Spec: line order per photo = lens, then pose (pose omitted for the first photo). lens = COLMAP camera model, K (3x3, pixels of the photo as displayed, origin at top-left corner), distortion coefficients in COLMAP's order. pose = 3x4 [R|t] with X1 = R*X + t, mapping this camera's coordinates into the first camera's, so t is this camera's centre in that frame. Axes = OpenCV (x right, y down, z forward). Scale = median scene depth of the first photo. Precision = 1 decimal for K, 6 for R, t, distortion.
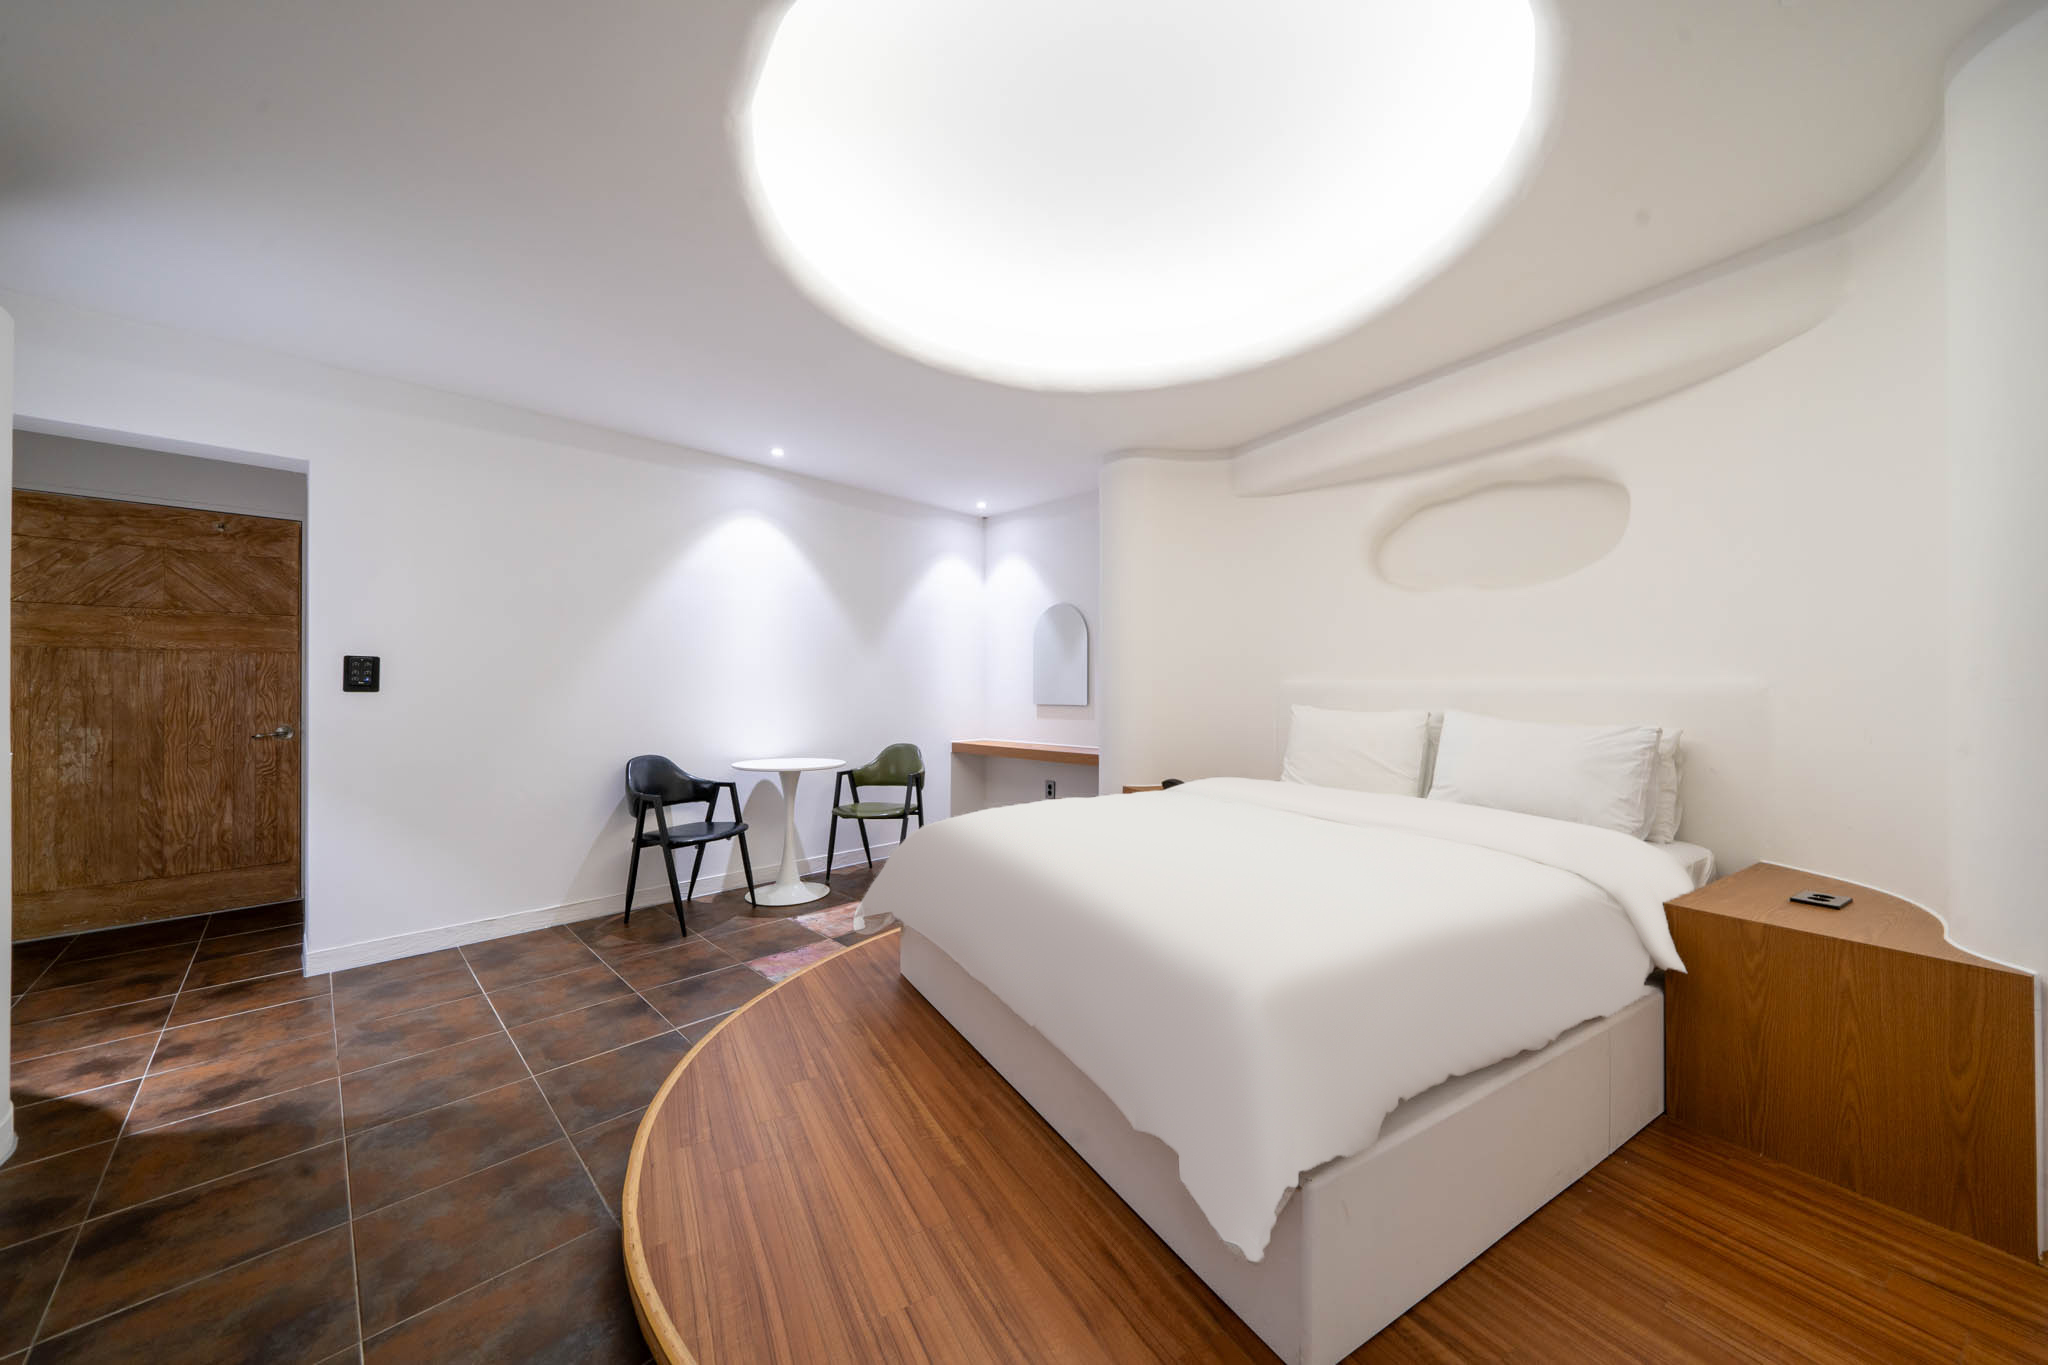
lens RADIAL K [[701.1, 0, 1037.3], [0, 701.1, 686.1], [0, 0, 1]] dist [-0.001082, -0.000027]
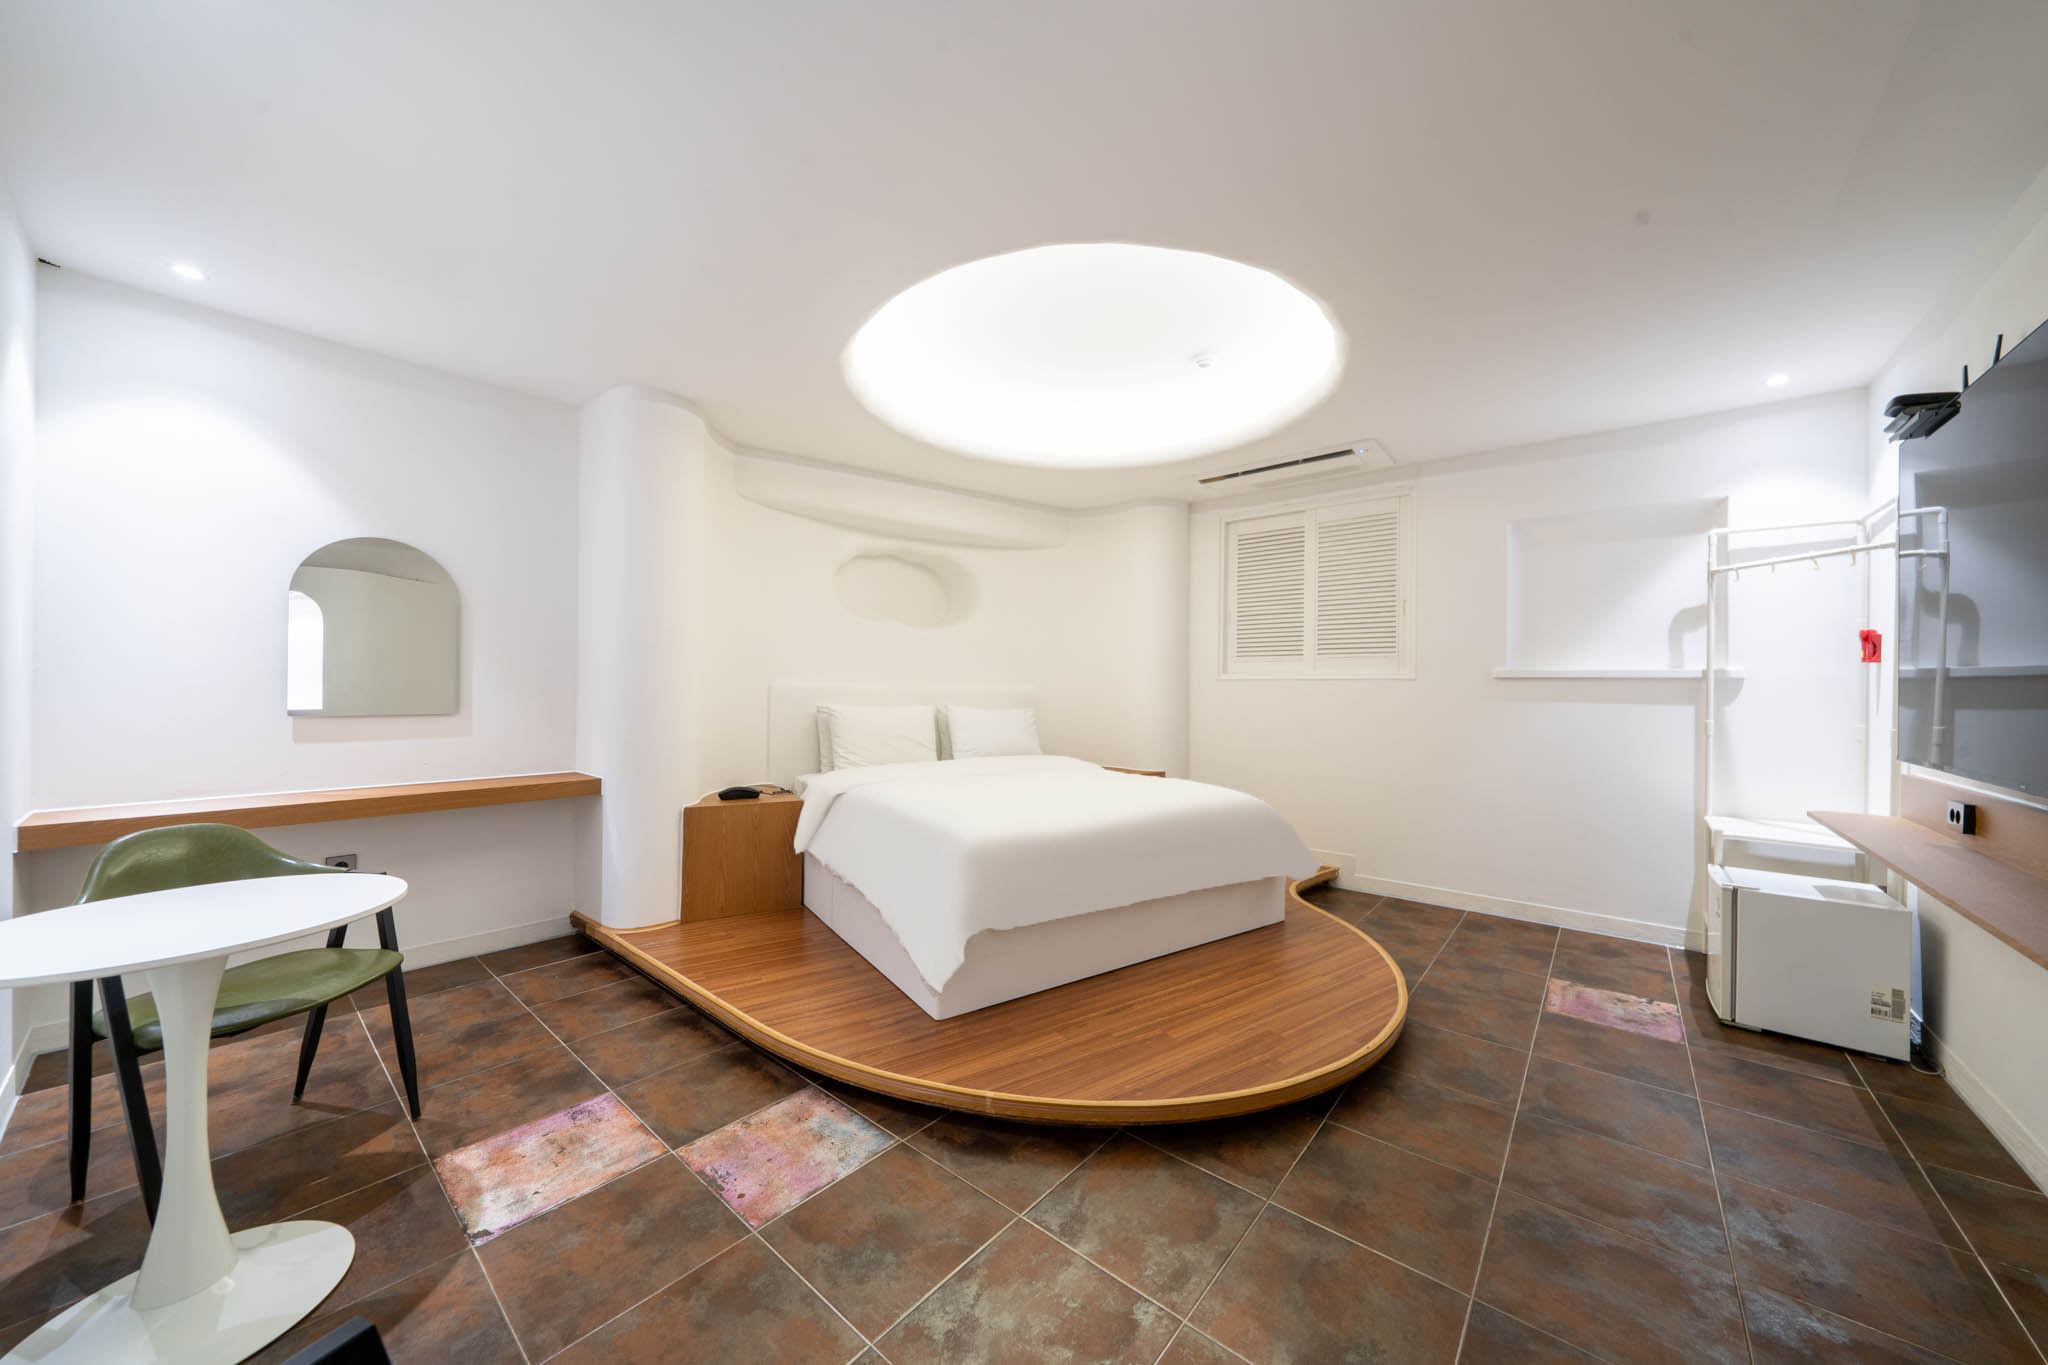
lens RADIAL K [[701.1, 0, 1037.3], [0, 701.1, 686.1], [0, 0, 1]] dist [-0.001082, -0.000027]
pose [[-0.067871, 0.000971, 0.997694, -0.853376], [-0.012172, 0.999924, -0.001801, -0.004372], [-0.997620, -0.012266, -0.067854, 0.753008]]
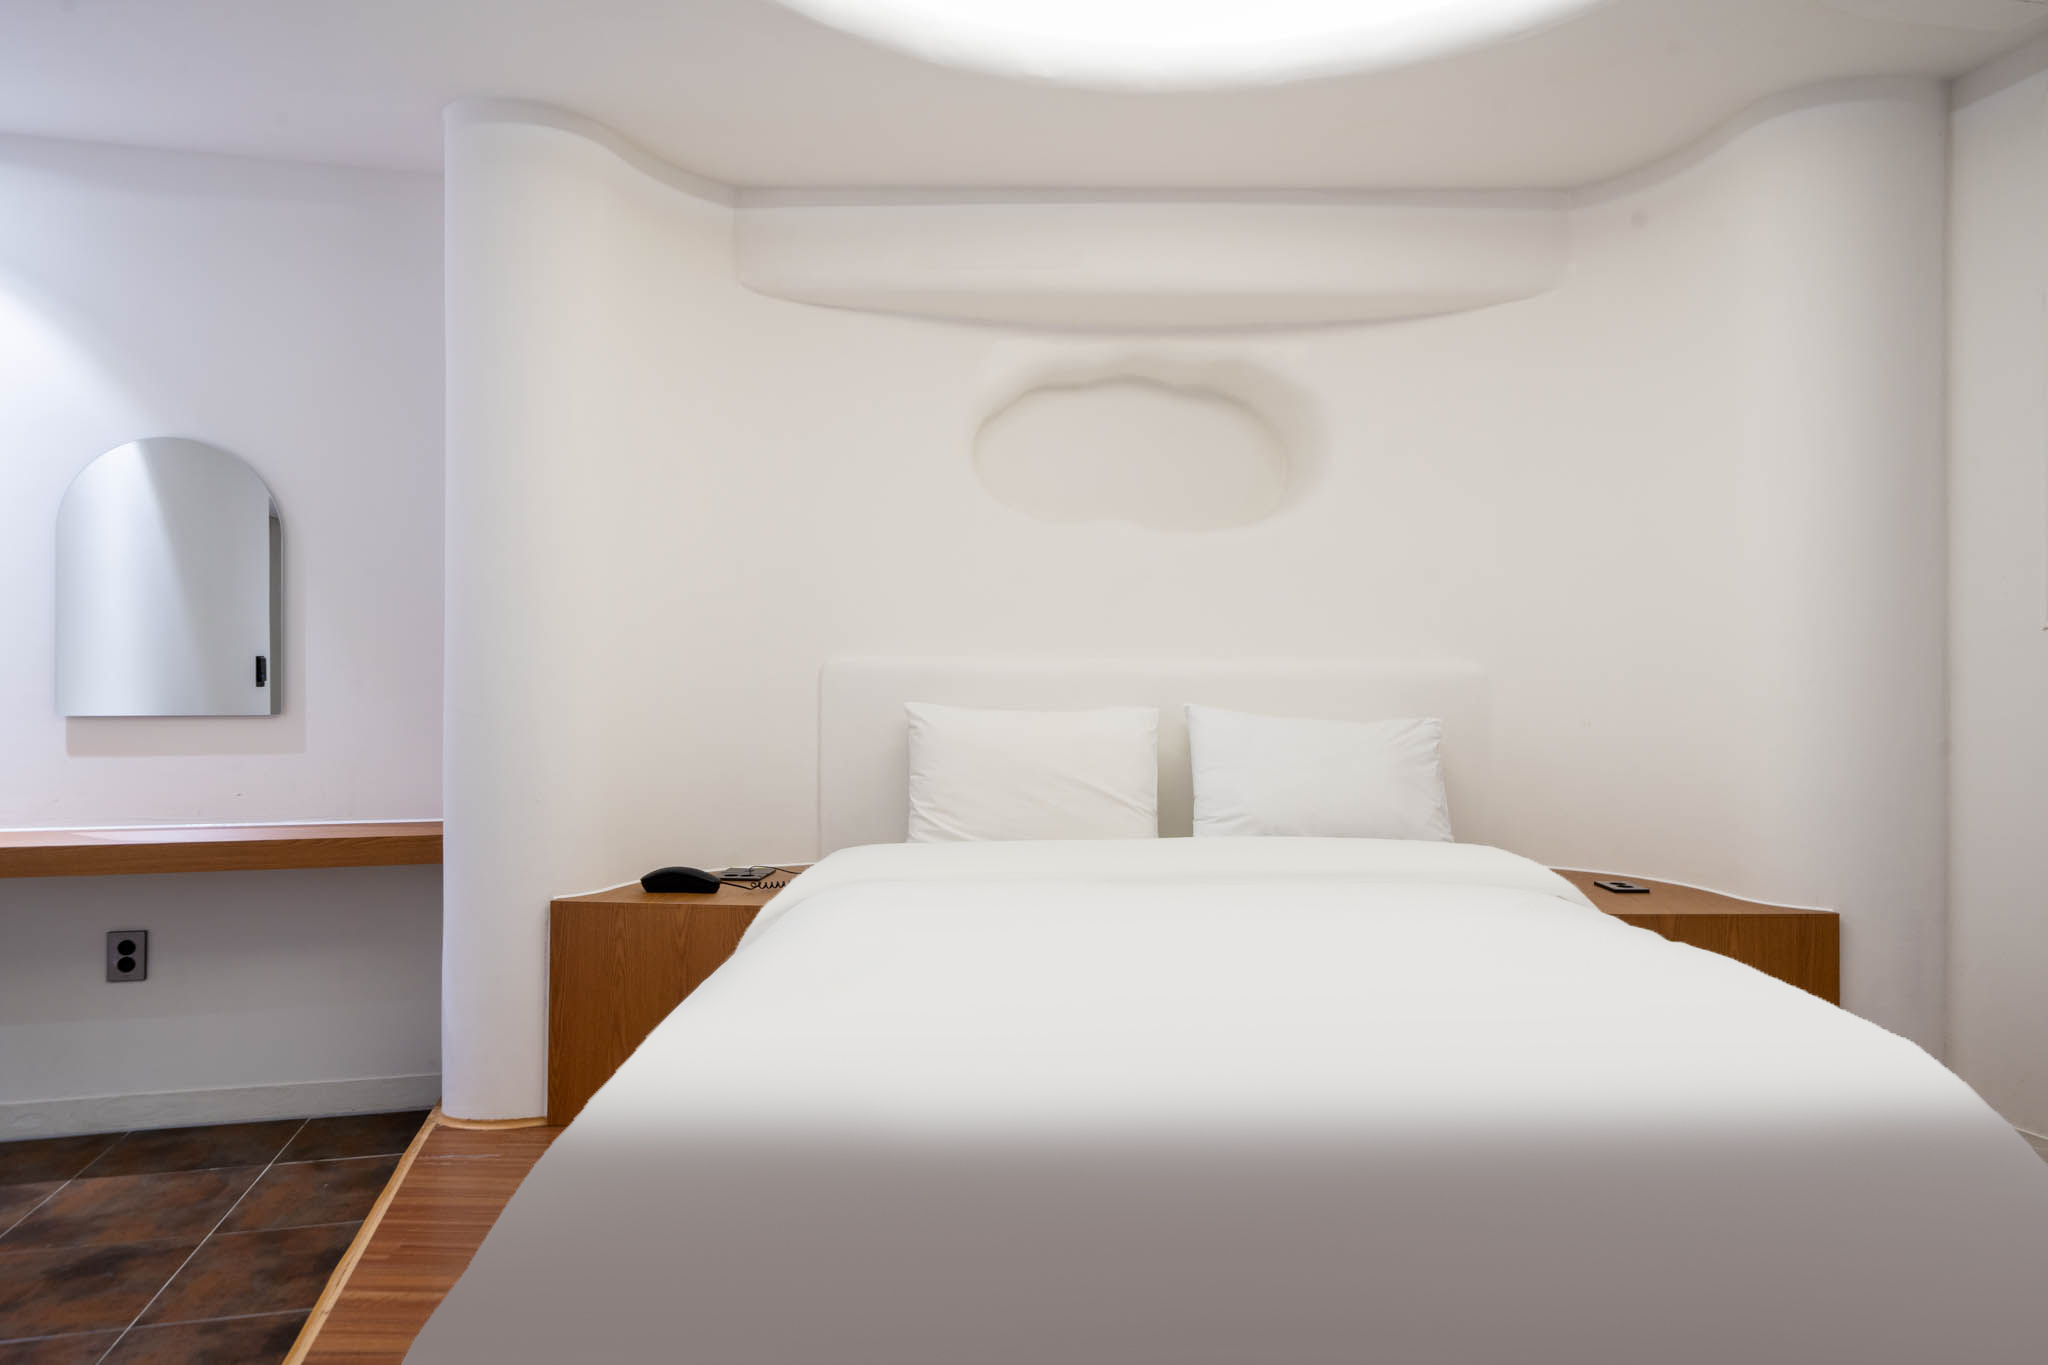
lens RADIAL K [[1319.2, 0, 1024.0], [0, 1319.2, 682.5], [0, 0, 1]] dist [0.007497, 0.003547]
pose [[0.520909, 0.001684, 0.853610, -0.482108], [-0.004146, 0.999991, 0.000558, 0.010806], [-0.853602, -0.003830, 0.520912, 0.397916]]
